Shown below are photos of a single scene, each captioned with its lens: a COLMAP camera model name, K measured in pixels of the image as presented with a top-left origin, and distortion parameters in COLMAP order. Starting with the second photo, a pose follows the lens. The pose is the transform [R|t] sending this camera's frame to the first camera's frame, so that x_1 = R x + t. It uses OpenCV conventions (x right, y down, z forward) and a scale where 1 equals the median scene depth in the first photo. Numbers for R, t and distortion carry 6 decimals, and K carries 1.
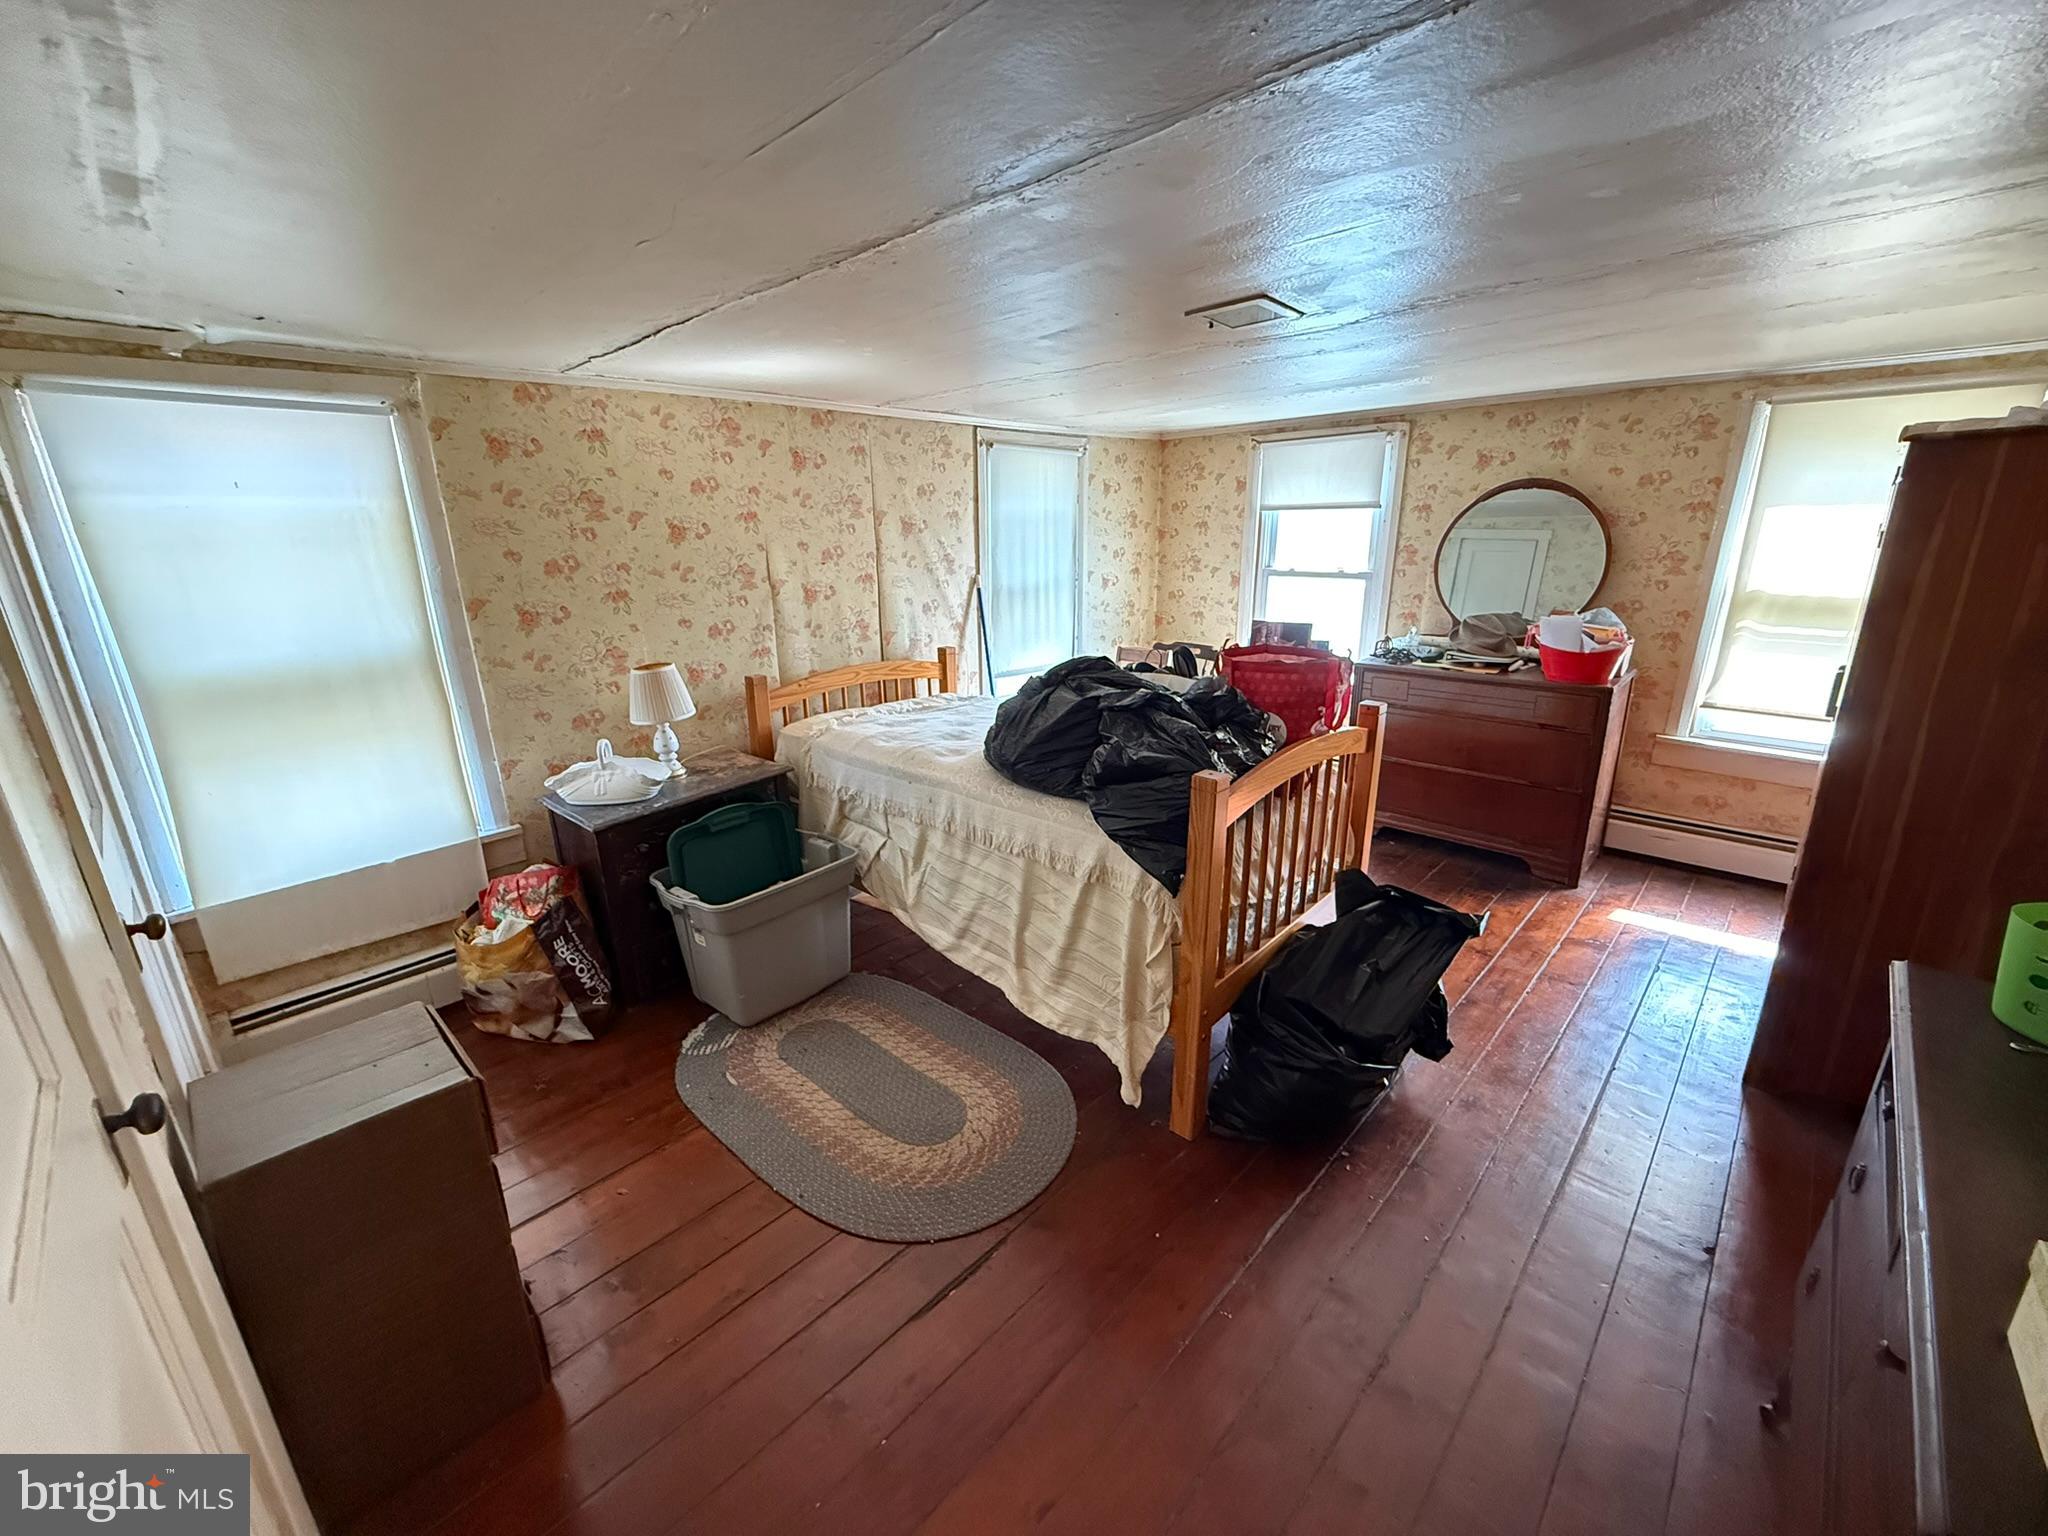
lens RADIAL K [[820.0, 0, 1020.4], [0, 820.0, 764.6], [0, 0, 1]] dist [-0.003844, 0.000000]
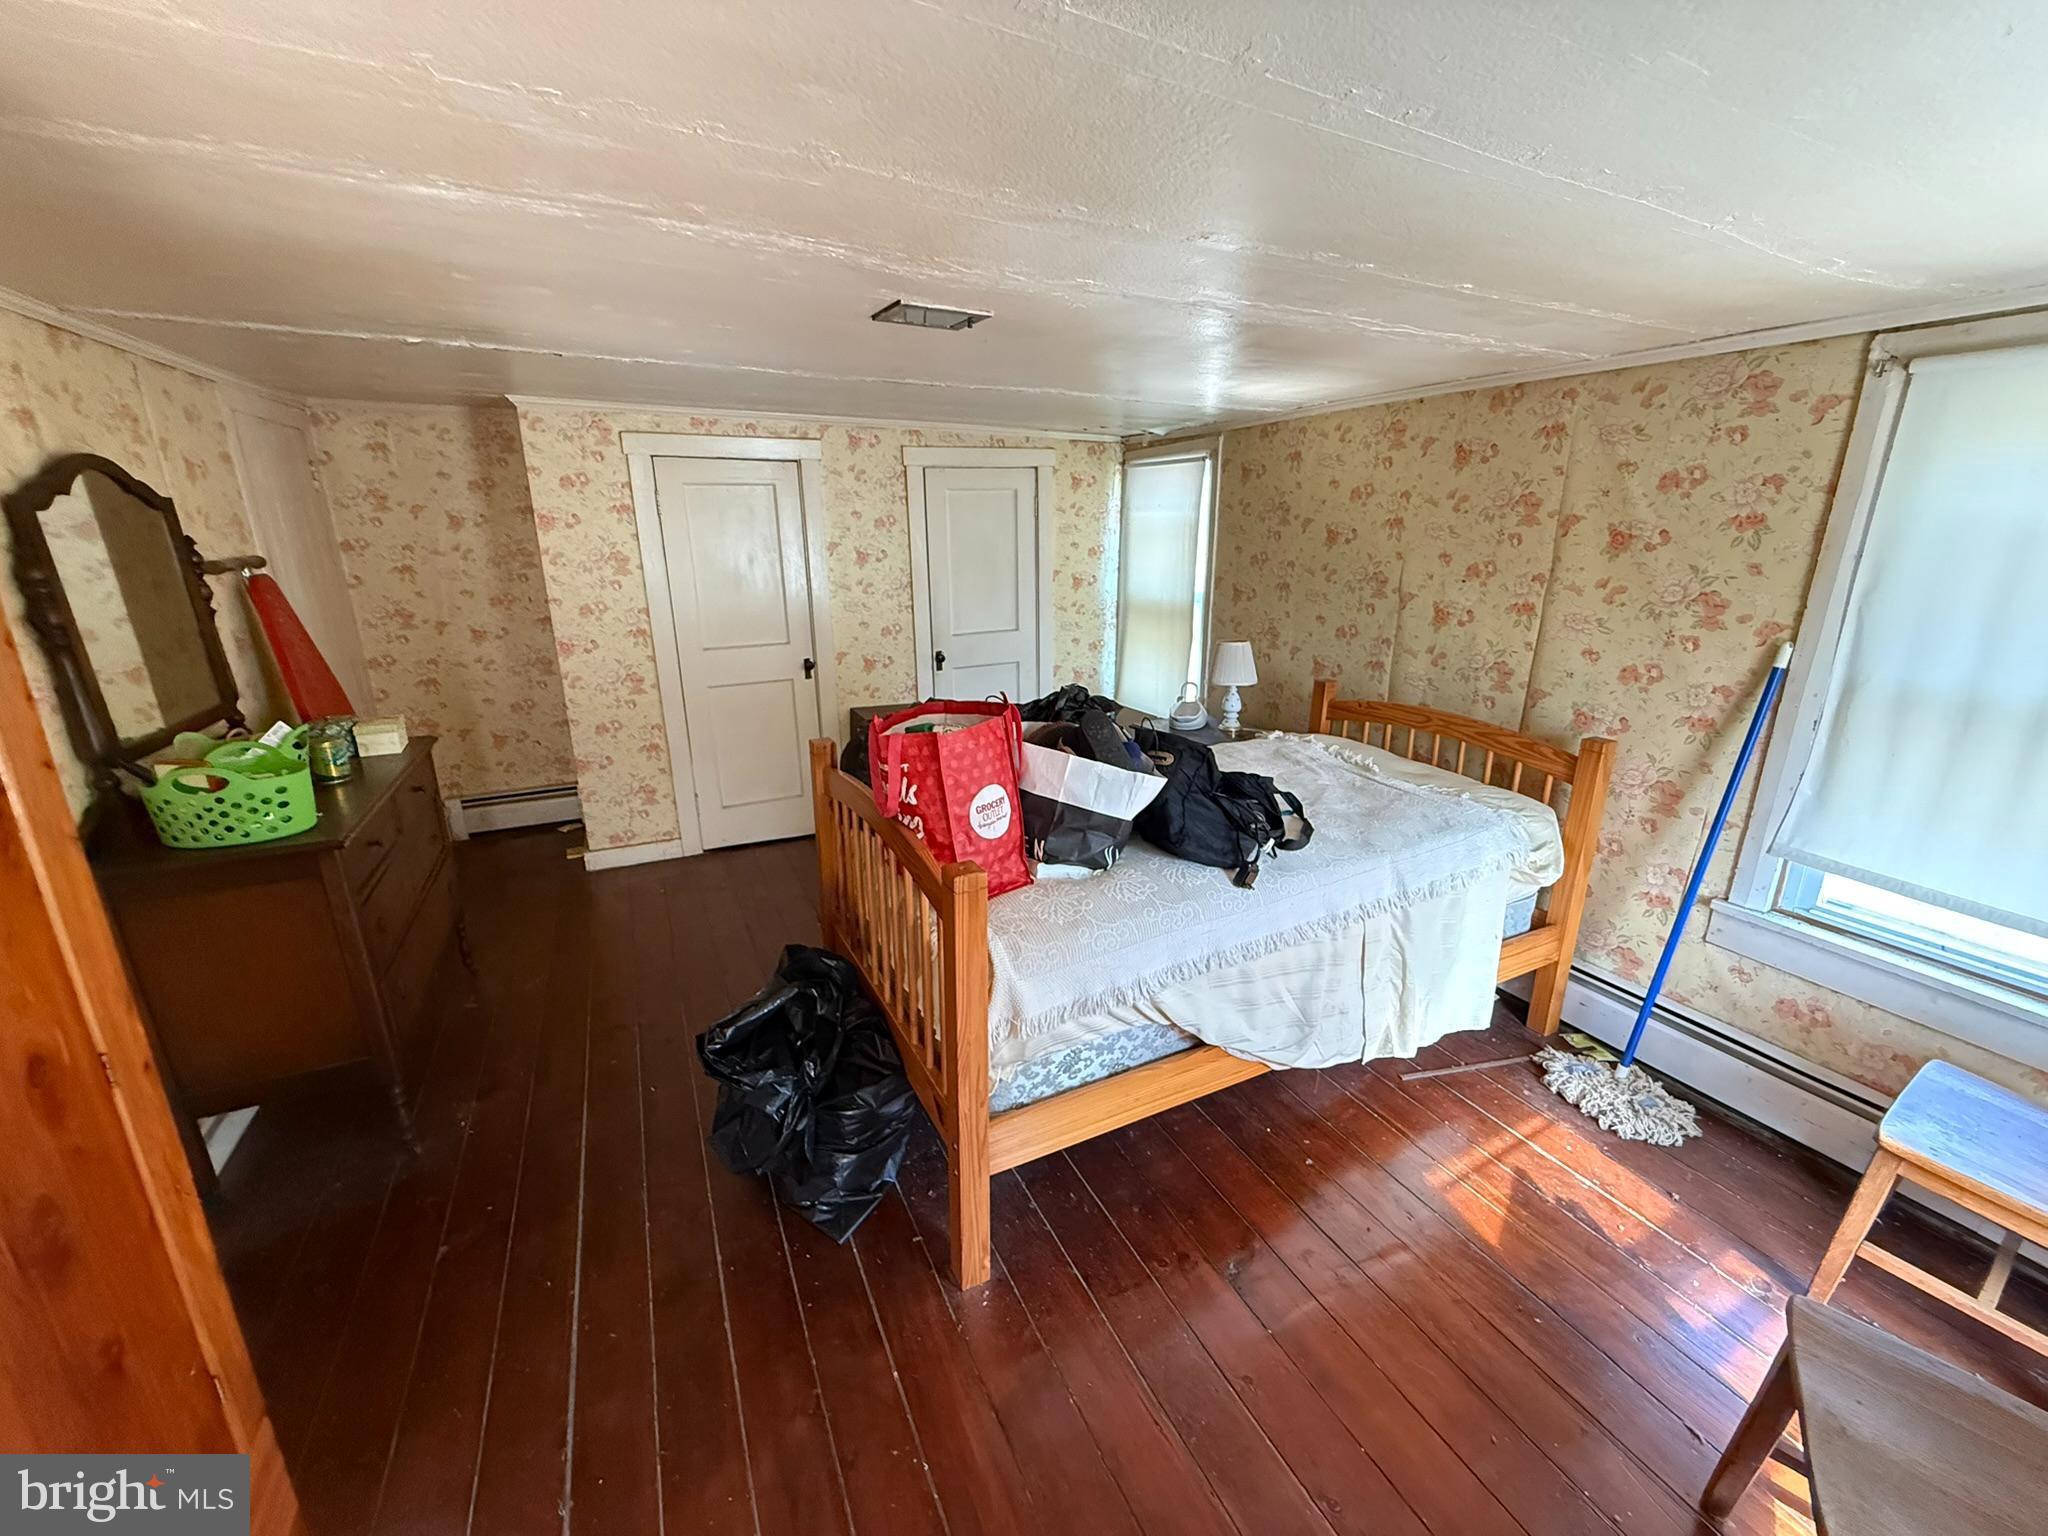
lens RADIAL K [[820.0, 0, 1025.5], [0, 820.0, 772.8], [0, 0, 1]] dist [-0.003844, 0.000000]
pose [[-0.353469, 0.276995, -0.893495, 0.702093], [-0.269262, 0.884602, 0.380759, -0.275194], [0.895856, 0.375171, -0.238095, 0.895212]]
